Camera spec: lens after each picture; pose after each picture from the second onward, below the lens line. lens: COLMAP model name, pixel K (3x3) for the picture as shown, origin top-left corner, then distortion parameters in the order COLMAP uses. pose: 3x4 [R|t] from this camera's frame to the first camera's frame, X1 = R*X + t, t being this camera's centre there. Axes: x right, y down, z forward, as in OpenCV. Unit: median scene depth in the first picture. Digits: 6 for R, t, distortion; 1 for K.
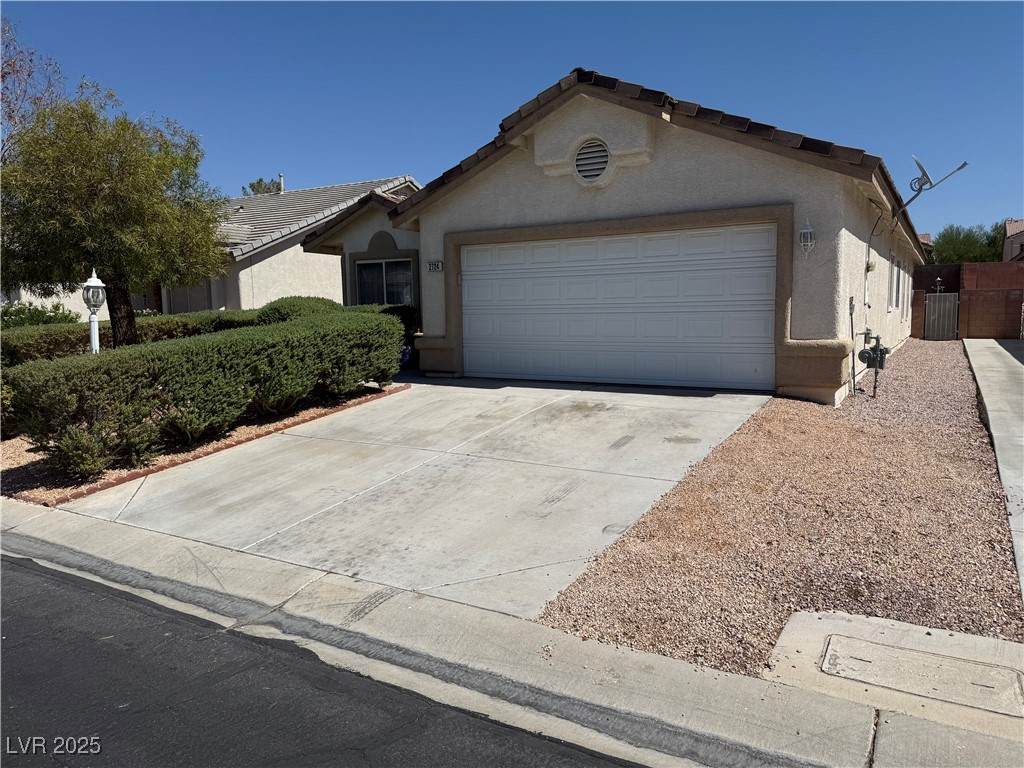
lens RADIAL K [[715.6, 0, 512.0], [0, 715.6, 384.0], [0, 0, 1]] dist [0.008681, -0.000440]
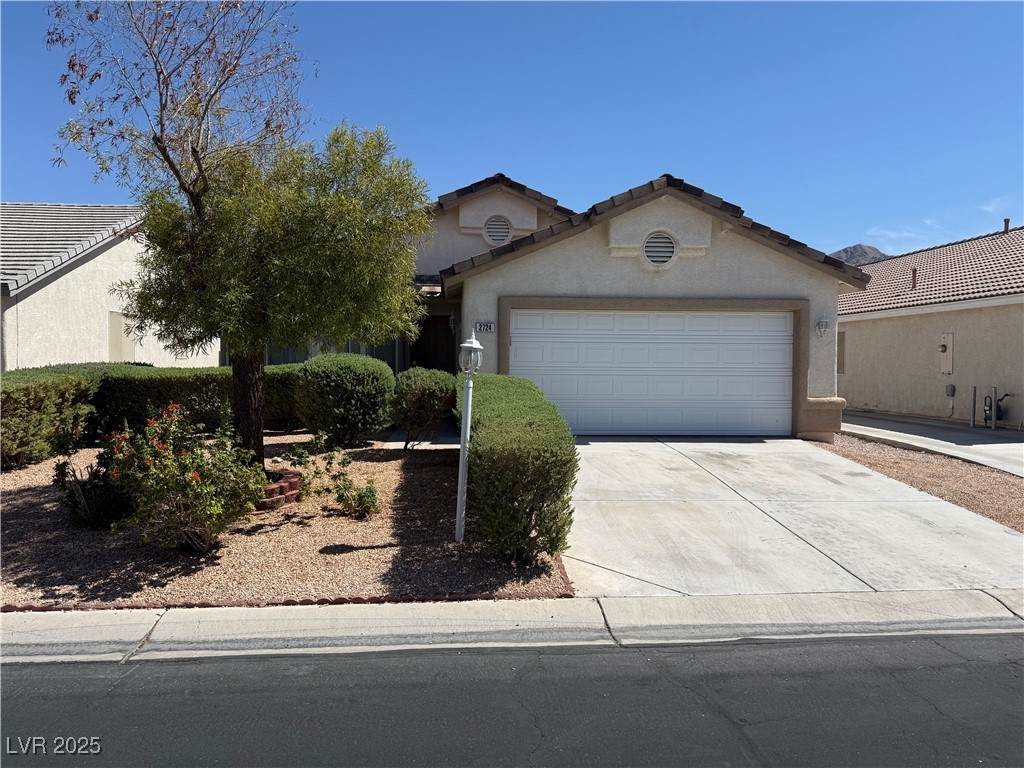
lens RADIAL K [[705.7, 0, 512.0], [0, 705.7, 384.0], [0, 0, 1]] dist [-0.005722, -0.003289]
pose [[0.820999, -0.000698, 0.570929, -0.791557], [0.040771, 0.997518, -0.057409, -0.031024], [-0.569472, 0.070410, 0.818990, 0.200482]]
